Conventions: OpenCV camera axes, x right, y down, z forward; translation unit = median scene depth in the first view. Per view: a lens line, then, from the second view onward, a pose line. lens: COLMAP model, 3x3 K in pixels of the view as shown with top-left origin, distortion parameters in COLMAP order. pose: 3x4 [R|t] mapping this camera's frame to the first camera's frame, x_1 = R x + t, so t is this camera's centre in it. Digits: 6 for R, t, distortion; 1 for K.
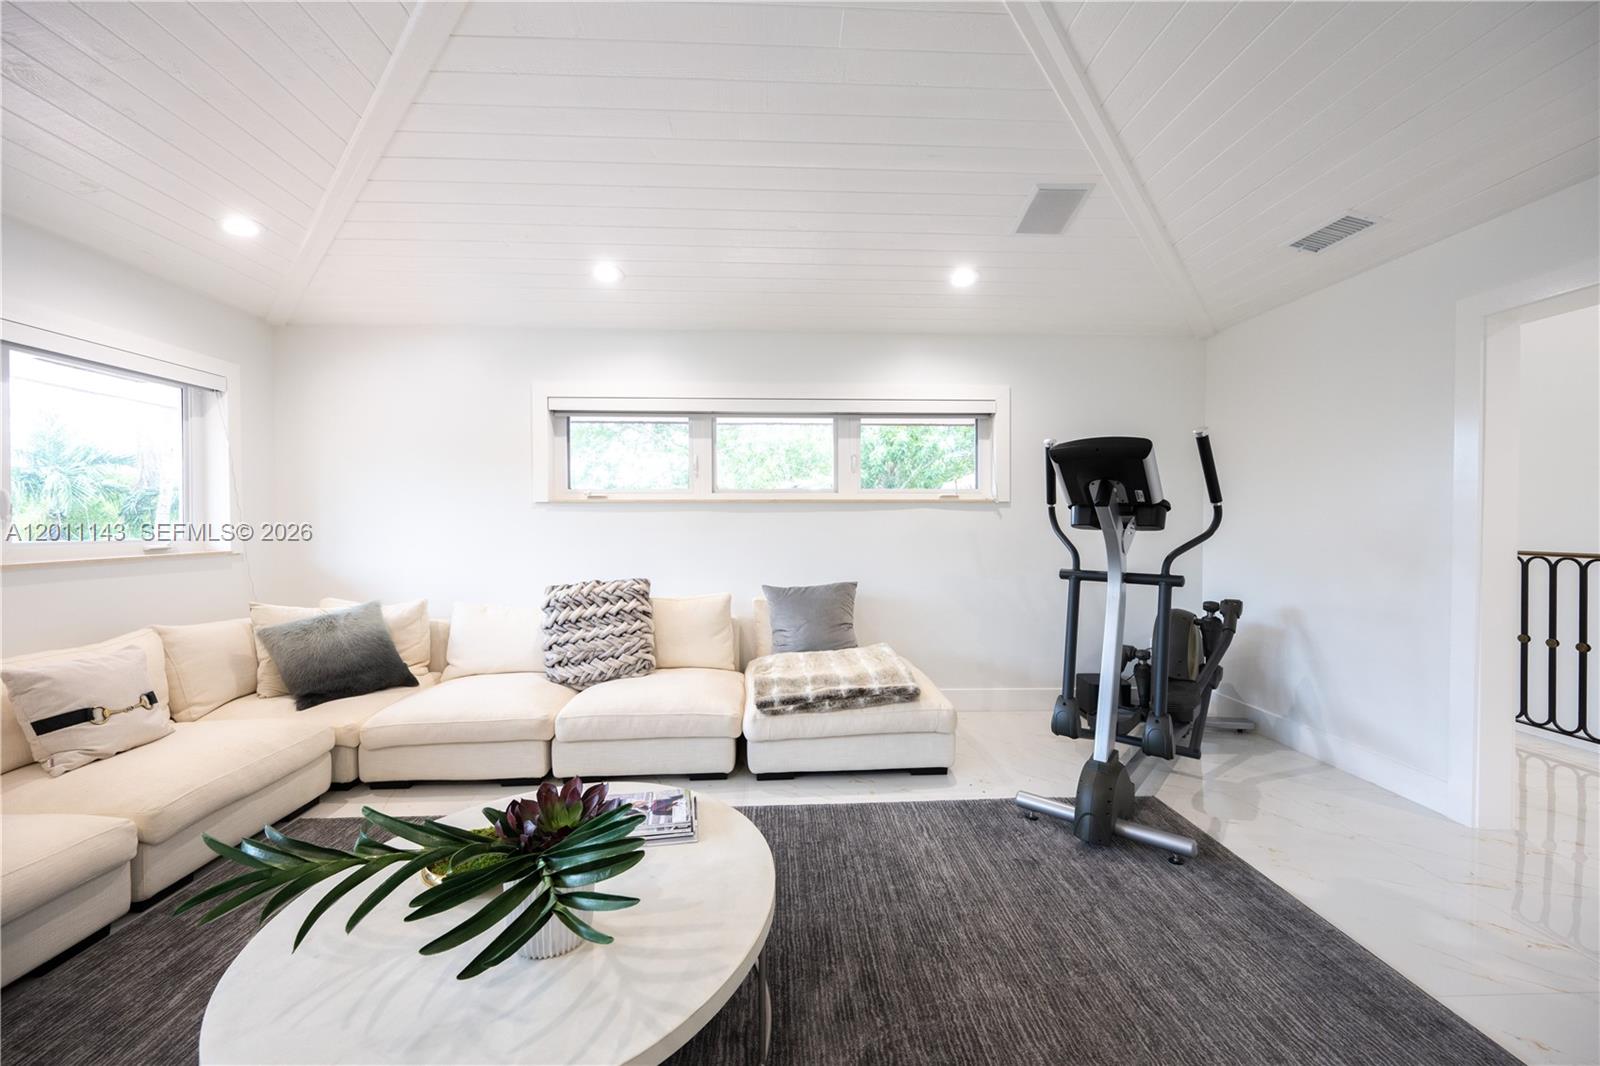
lens RADIAL K [[625.7, 0, 796.8], [0, 625.7, 526.2], [0, 0, 1]] dist [0.001210, -0.000026]
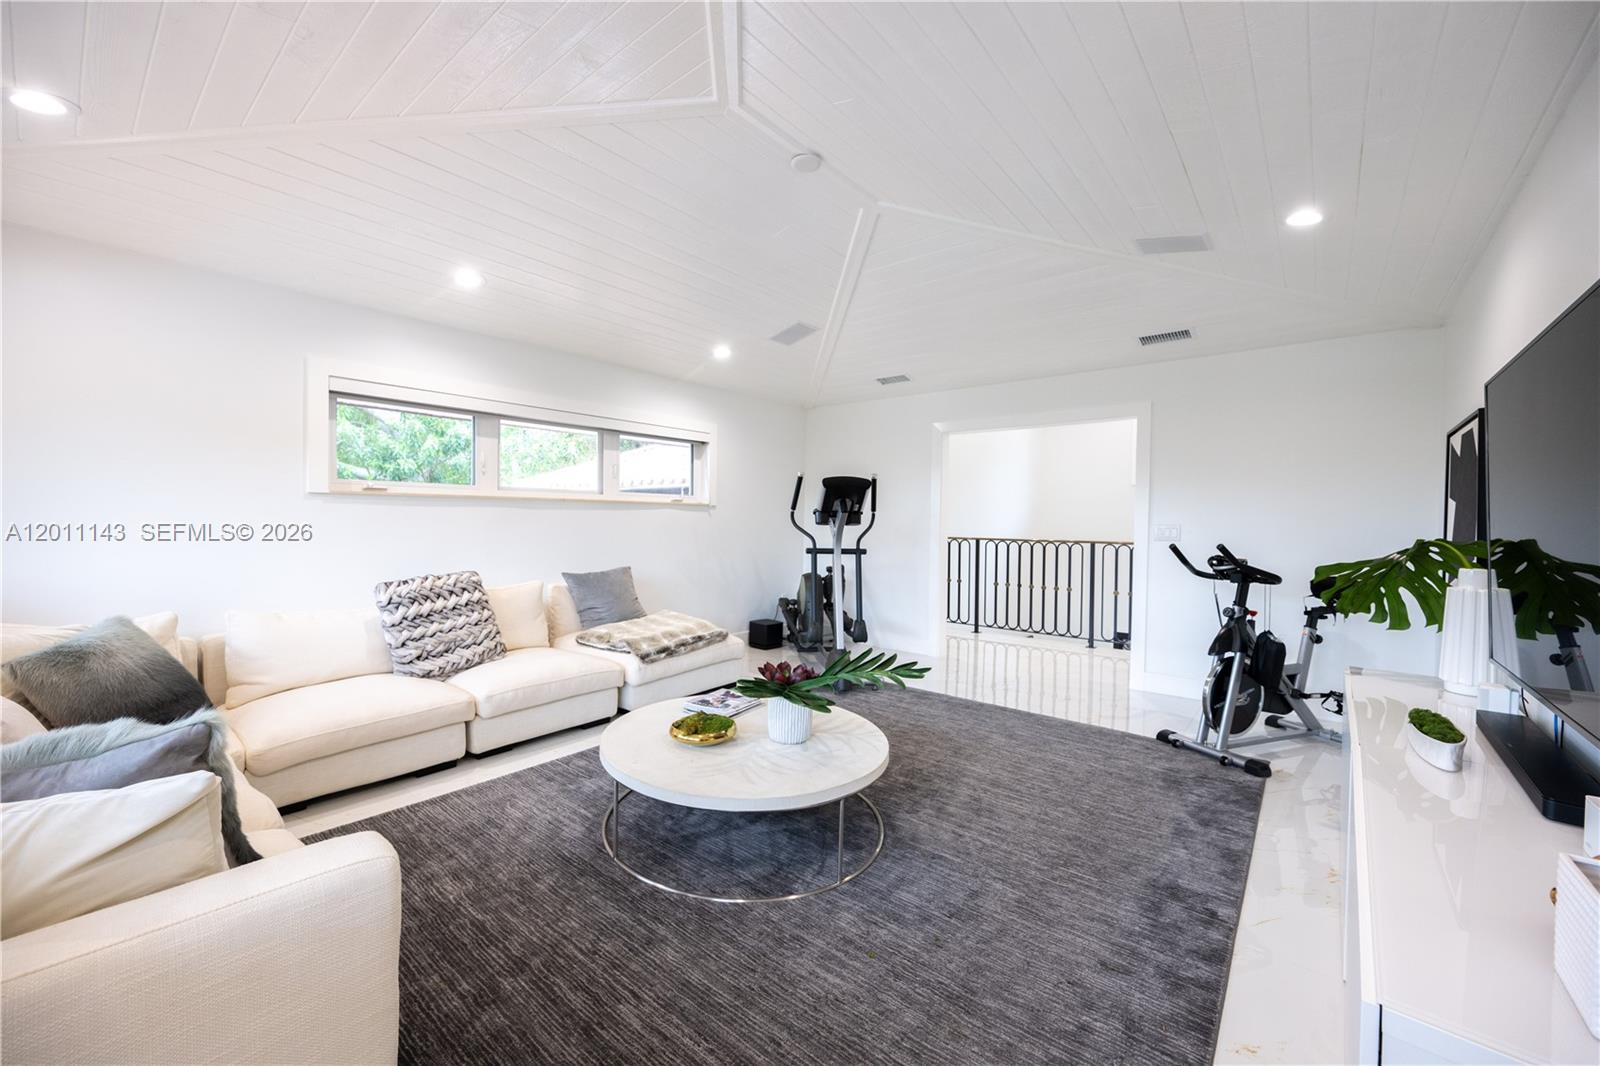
lens RADIAL K [[625.7, 0, 796.8], [0, 625.7, 526.2], [0, 0, 1]] dist [0.001210, -0.000026]
pose [[0.677459, 0.000979, 0.735560, -0.703237], [-0.005399, 0.999979, 0.003642, 0.002166], [-0.735541, -0.006439, 0.677450, -0.117882]]
